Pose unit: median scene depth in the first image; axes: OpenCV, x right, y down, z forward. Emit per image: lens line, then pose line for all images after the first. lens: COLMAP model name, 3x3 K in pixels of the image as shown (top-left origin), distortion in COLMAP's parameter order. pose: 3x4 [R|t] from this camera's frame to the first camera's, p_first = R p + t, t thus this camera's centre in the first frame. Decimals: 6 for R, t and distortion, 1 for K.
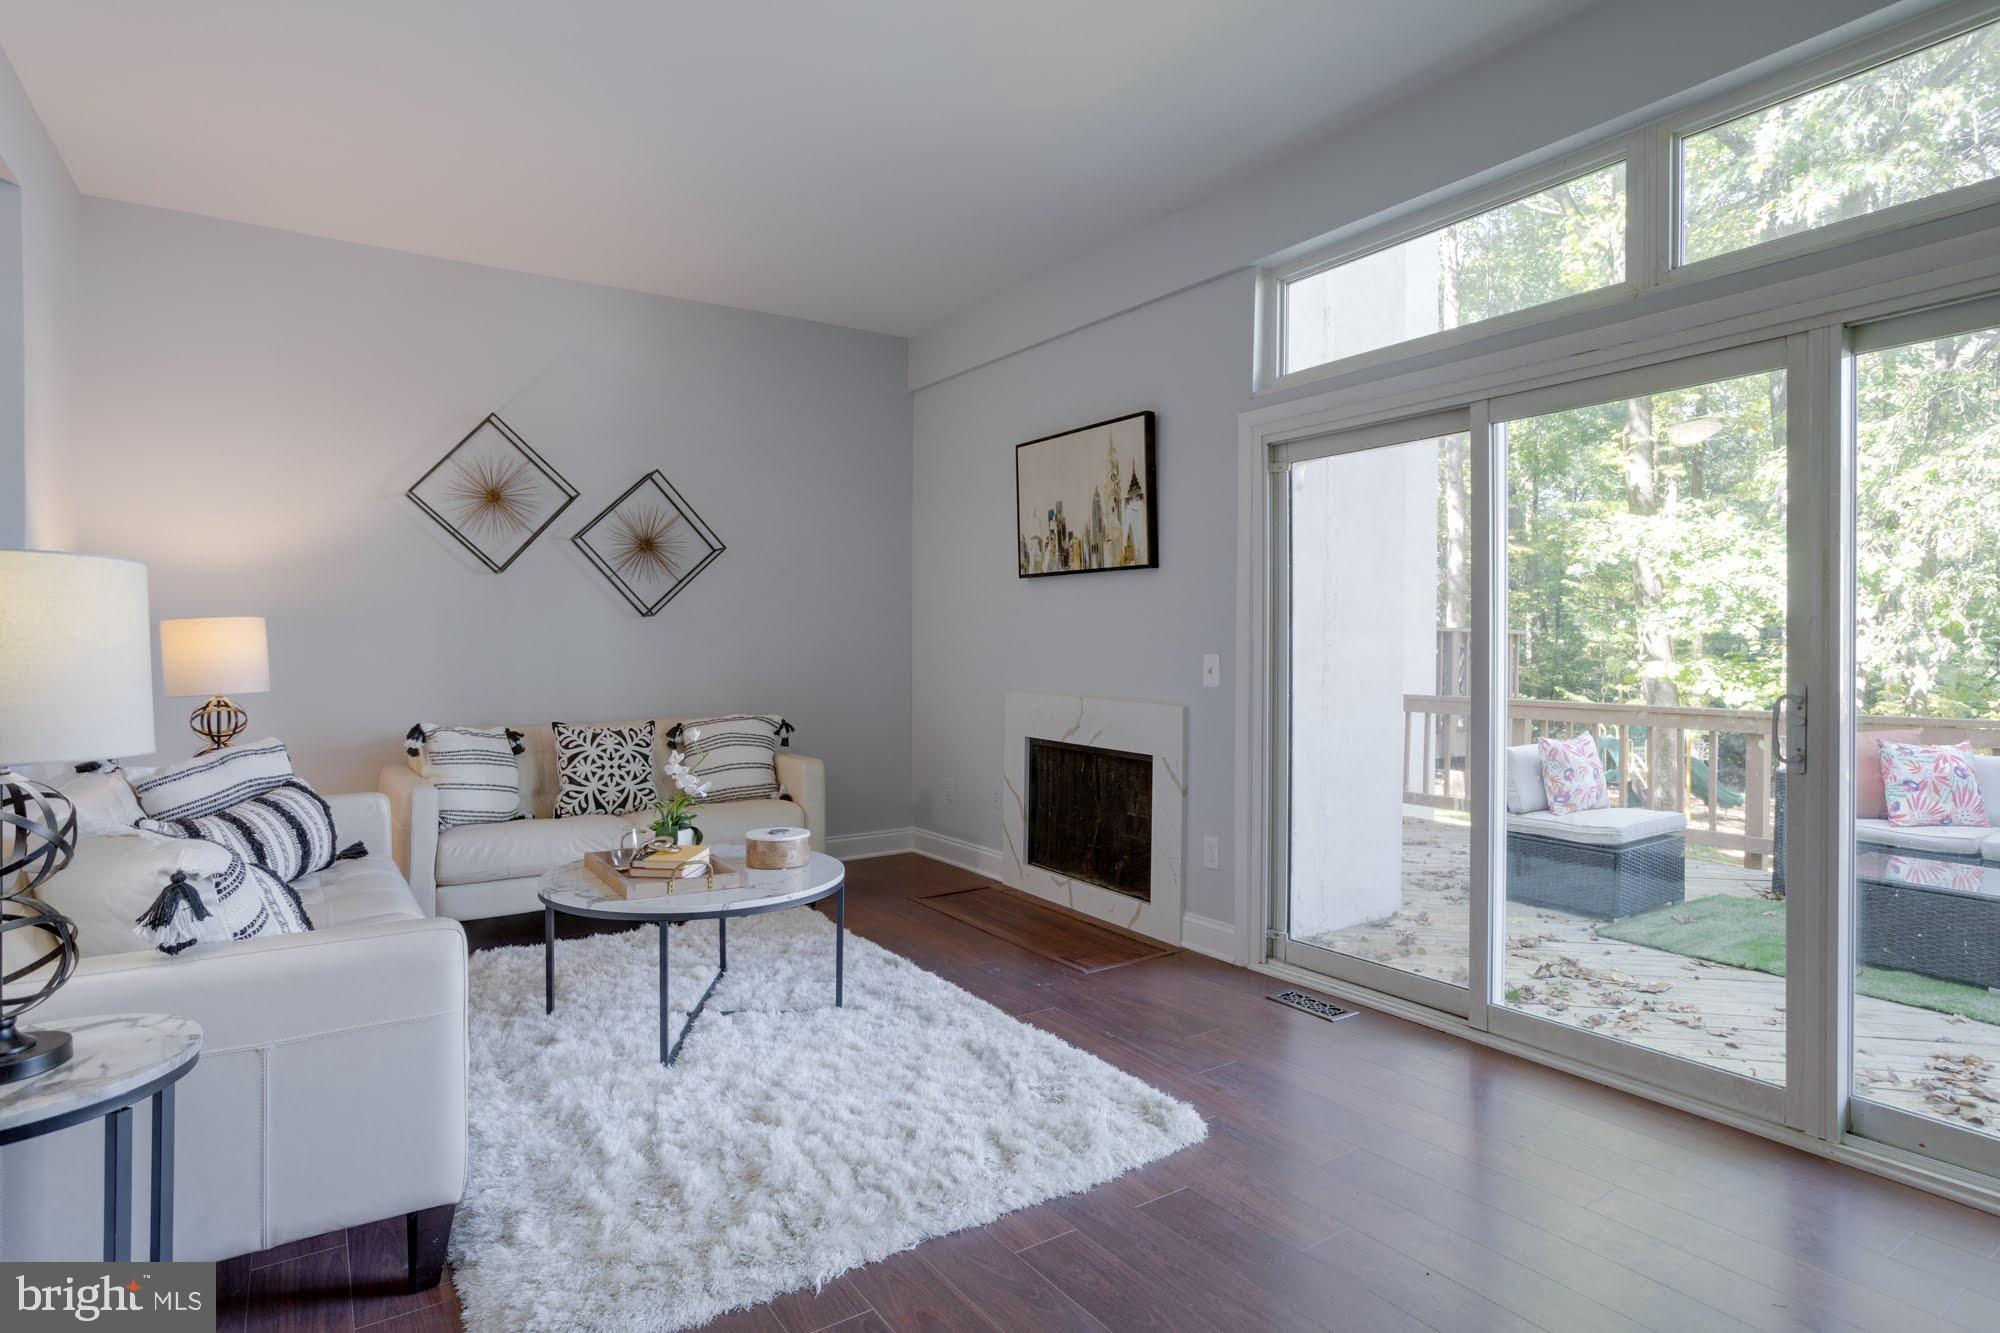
lens RADIAL K [[1036.6, 0, 1020.4], [0, 1036.6, 655.7], [0, 0, 1]] dist [-0.092059, 0.057849]
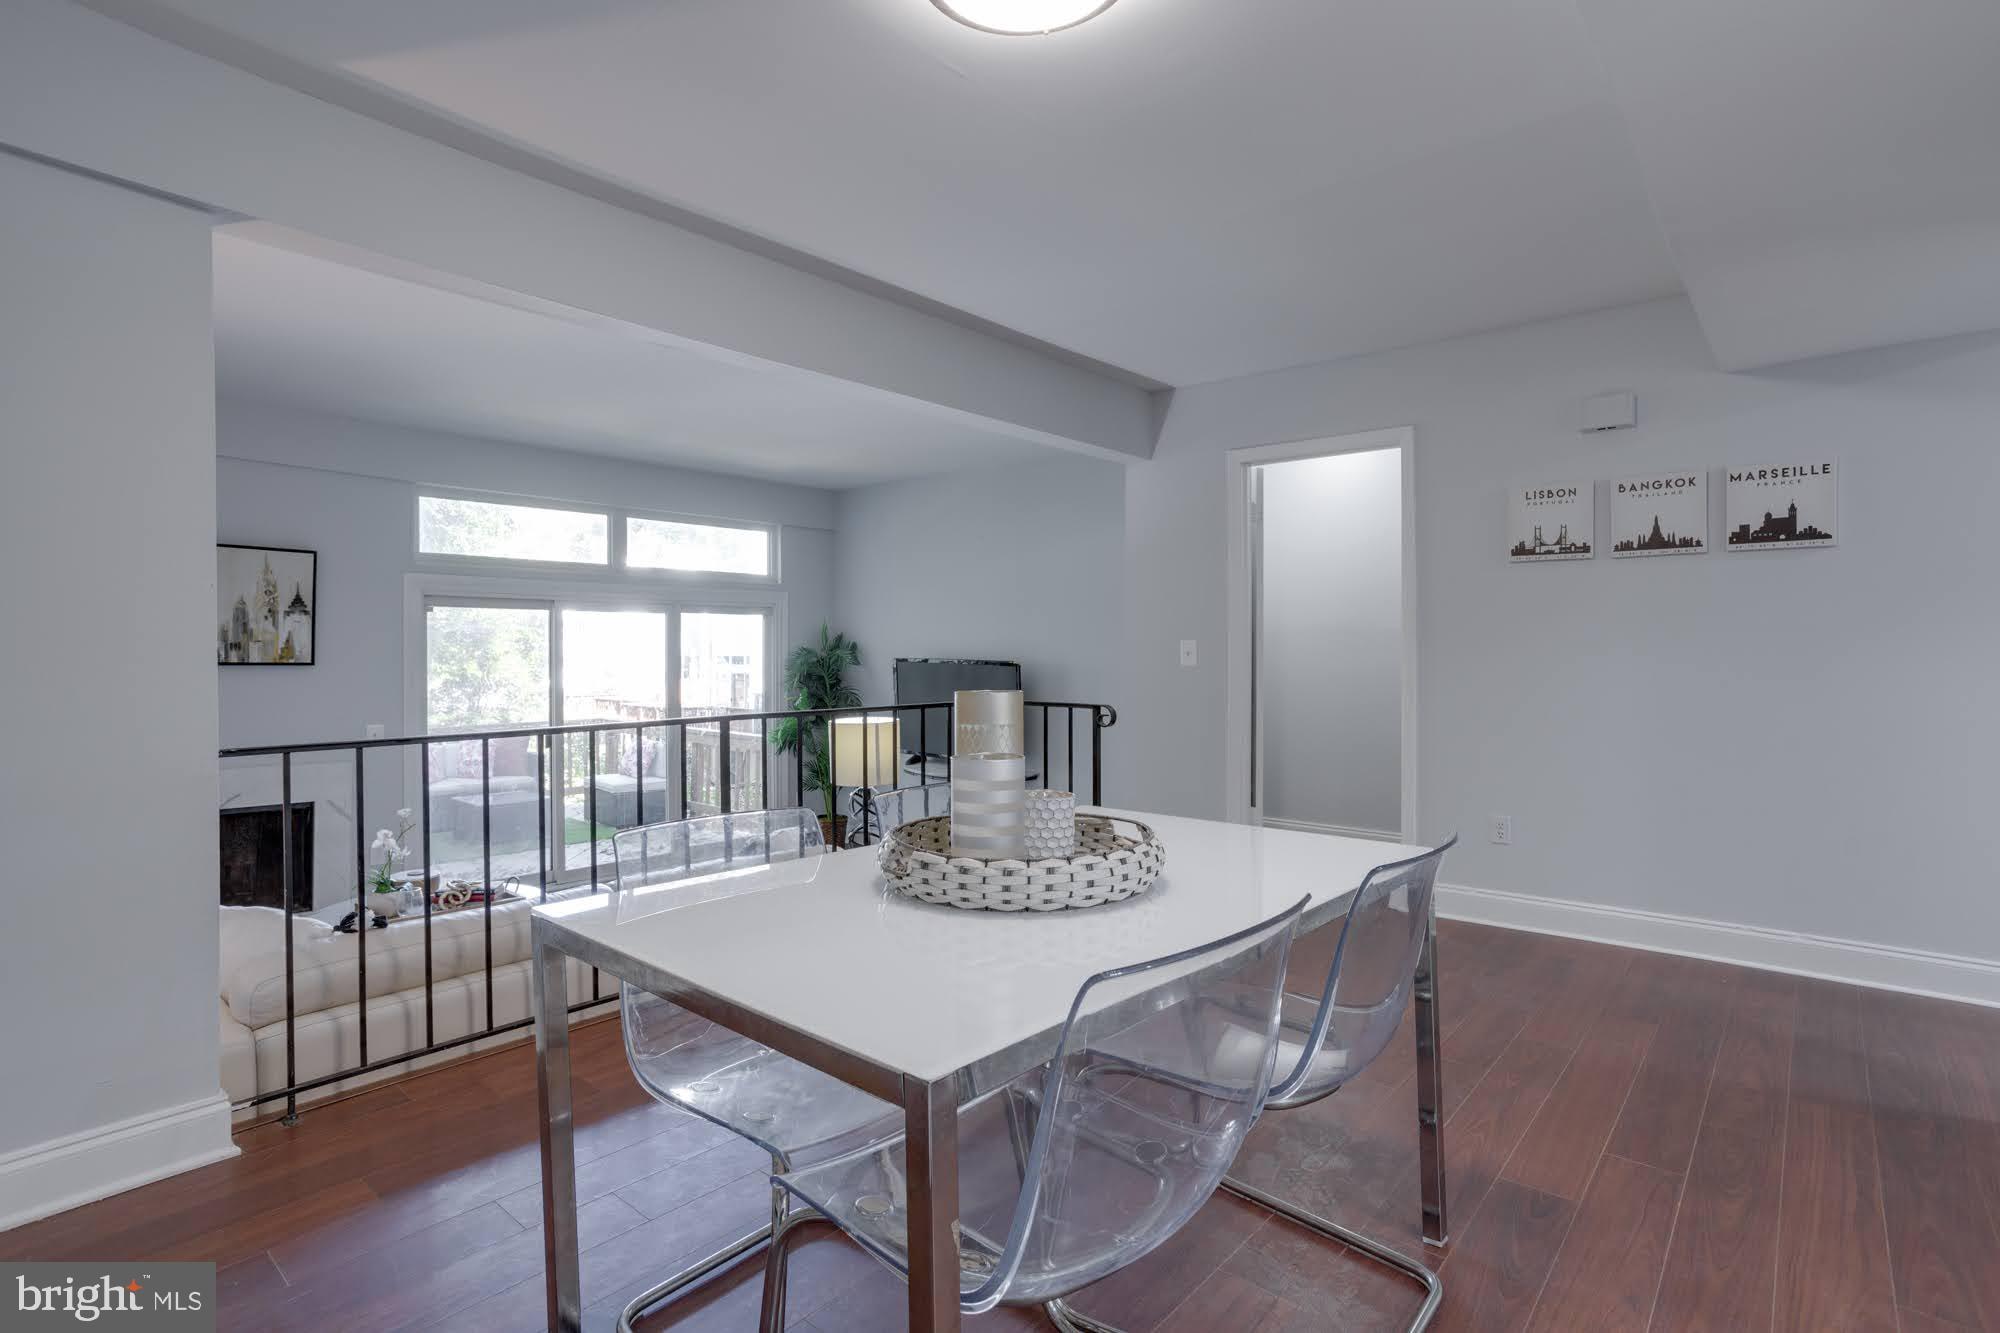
lens RADIAL K [[976.6, 0, 1006.5], [0, 976.6, 649.4], [0, 0, 1]] dist [-0.061531, 0.036485]
pose [[-0.258878, 0.000498, 0.965910, -1.273448], [0.002319, 0.999997, 0.000106, -0.098595], [-0.965907, 0.002267, -0.258879, 0.414139]]
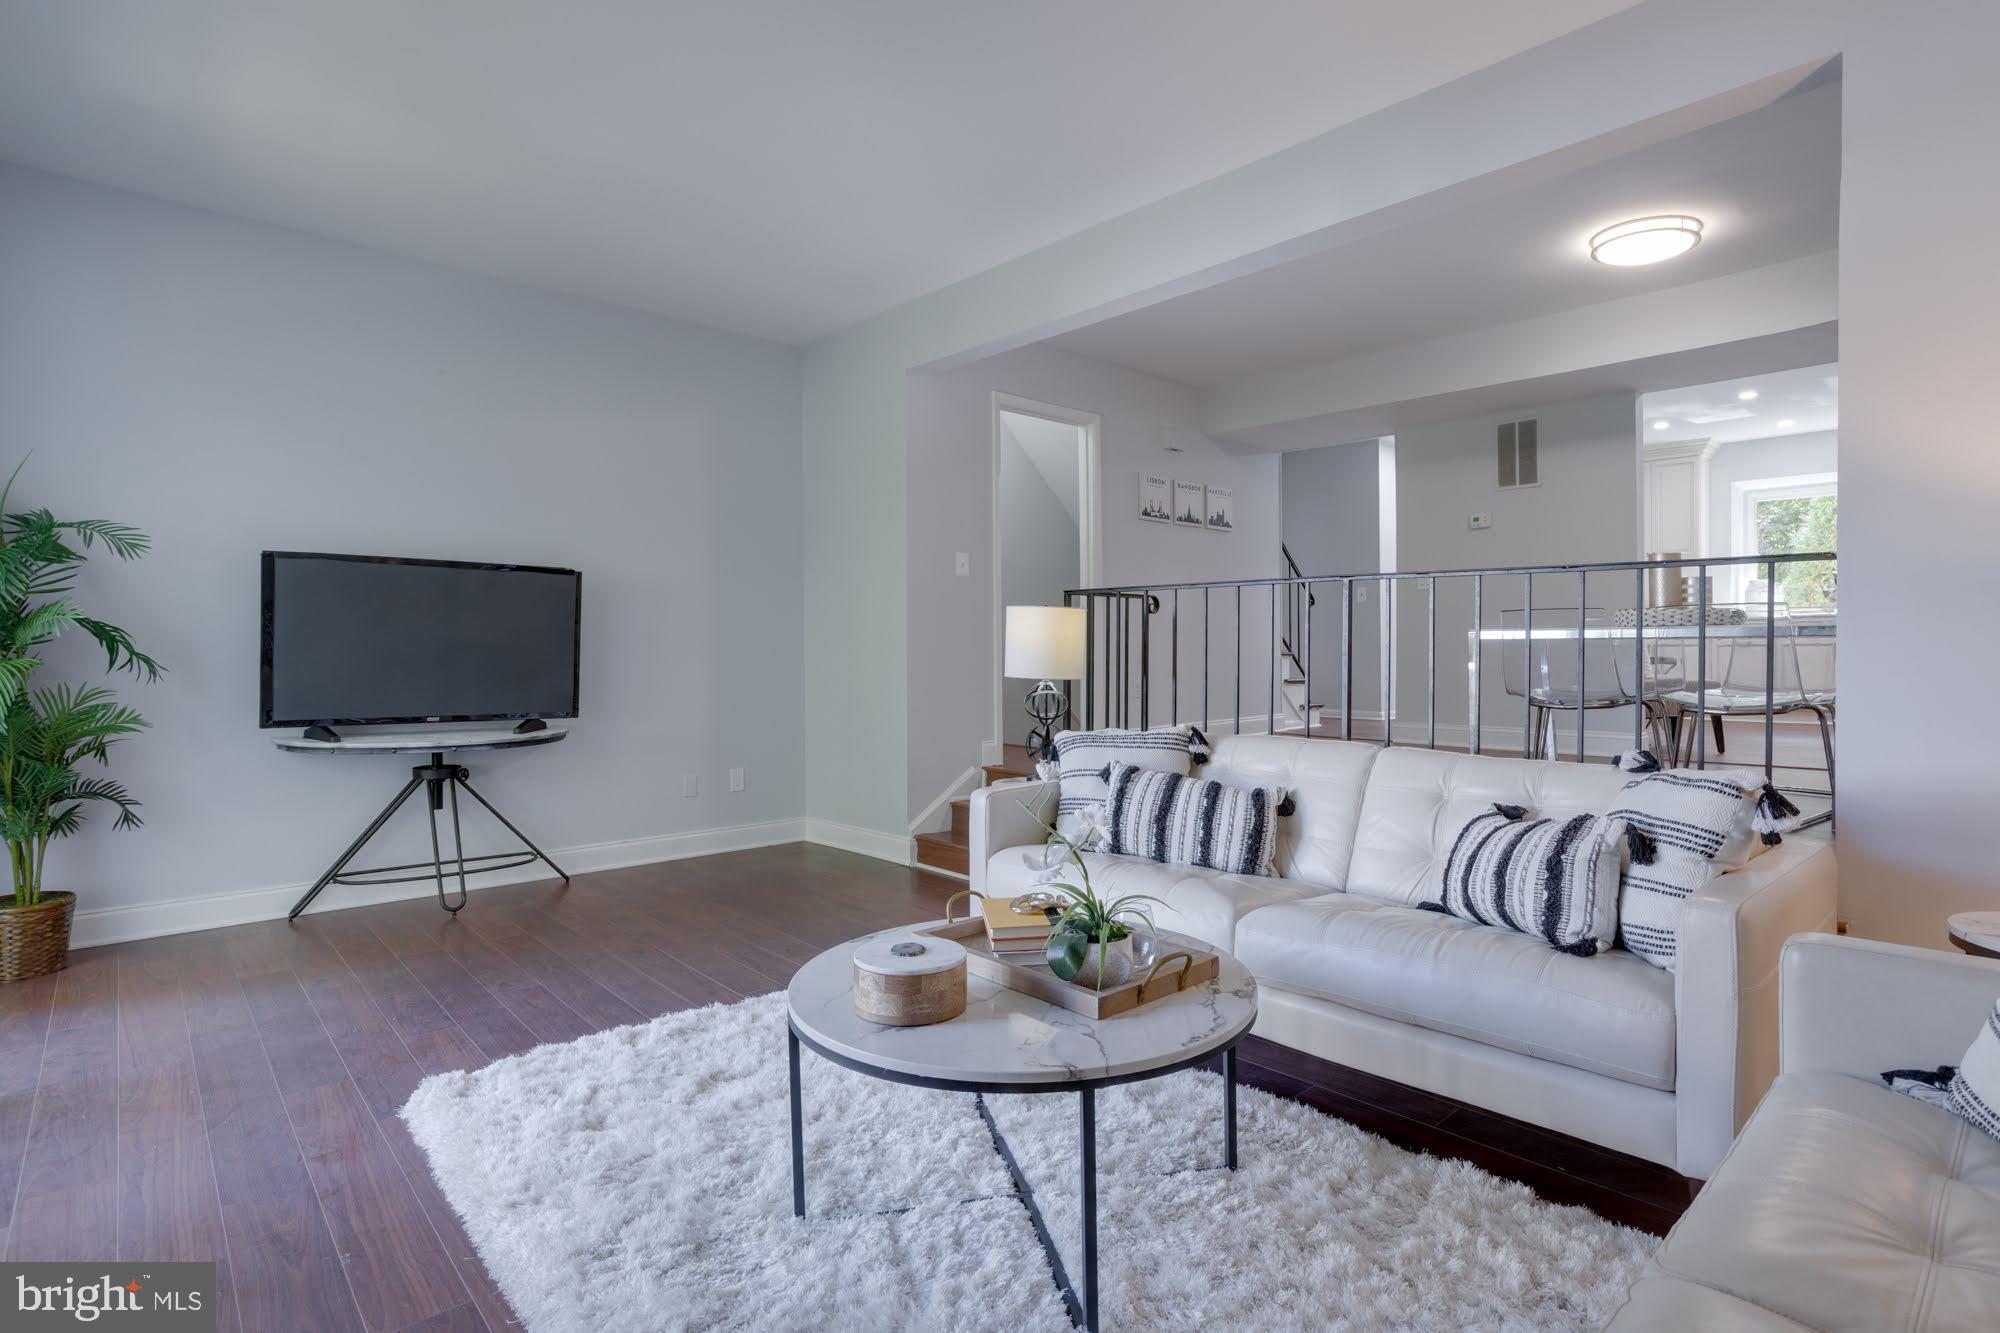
lens RADIAL K [[1036.6, 0, 1020.4], [0, 1036.6, 655.7], [0, 0, 1]] dist [-0.092059, 0.057849]
pose [[-0.986601, 0.000994, -0.163149, -0.146863], [-0.000862, 0.999936, 0.011307, 0.001852], [0.163150, 0.011296, -0.986537, 1.178983]]
